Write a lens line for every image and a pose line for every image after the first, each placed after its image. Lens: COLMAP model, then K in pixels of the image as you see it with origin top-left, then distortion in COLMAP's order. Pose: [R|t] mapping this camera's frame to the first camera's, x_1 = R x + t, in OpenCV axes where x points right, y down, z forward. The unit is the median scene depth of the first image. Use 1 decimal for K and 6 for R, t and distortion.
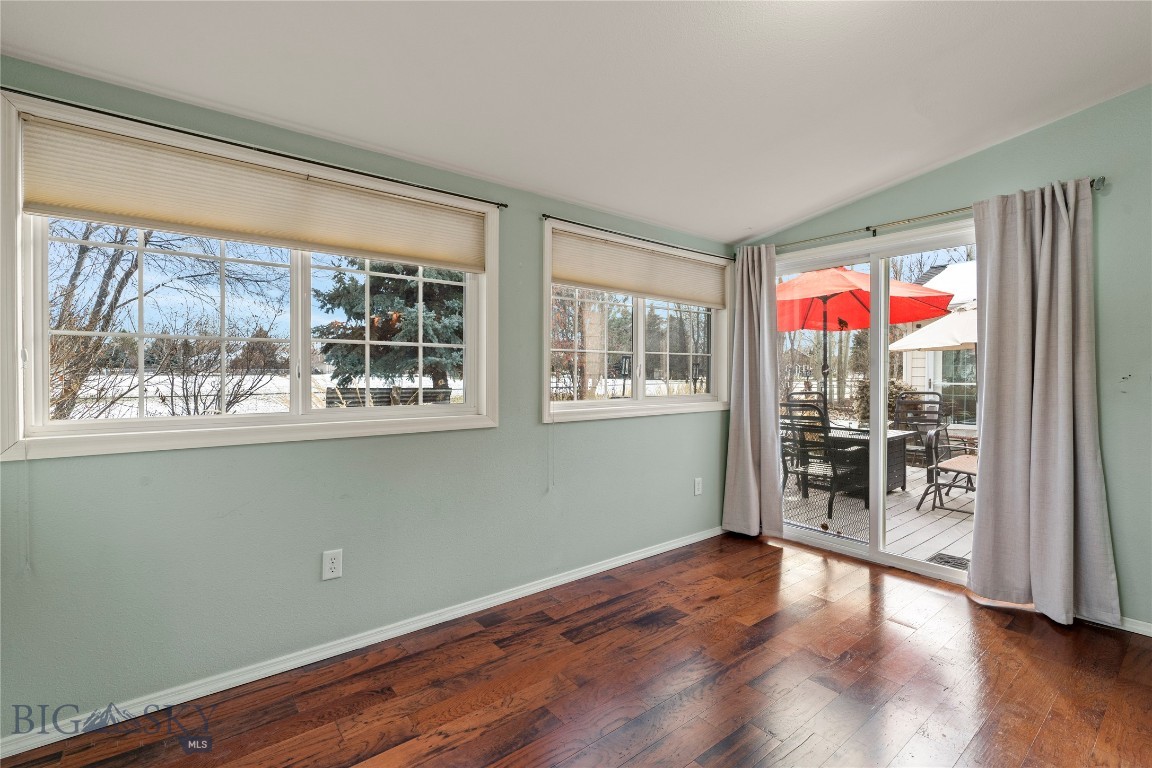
lens RADIAL K [[519.6, 0, 580.0], [0, 519.6, 377.0], [0, 0, 1]] dist [-0.014464, 0.000598]
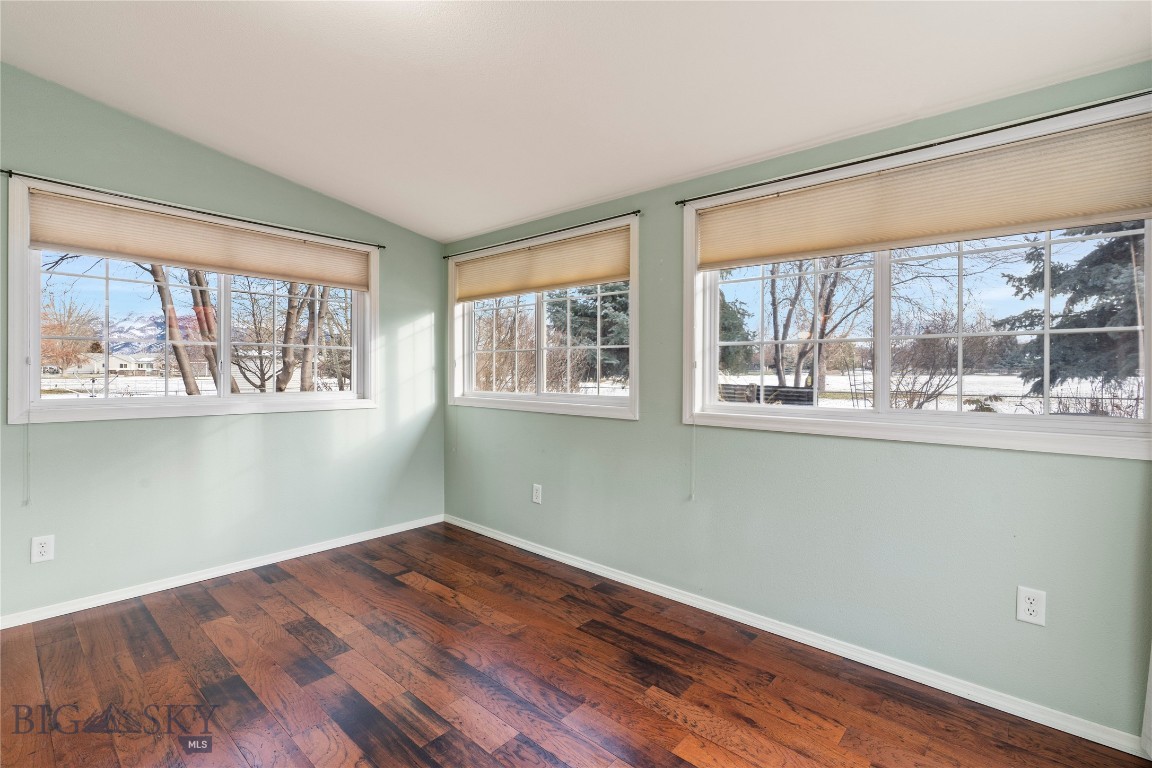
lens RADIAL K [[519.6, 0, 582.1], [0, 519.6, 374.0], [0, 0, 1]] dist [-0.014464, 0.000598]
pose [[0.173385, 0.007158, -0.984828, 0.909677], [-0.011925, 0.999916, 0.005168, -0.003387], [0.984782, 0.010848, 0.173456, 0.732786]]
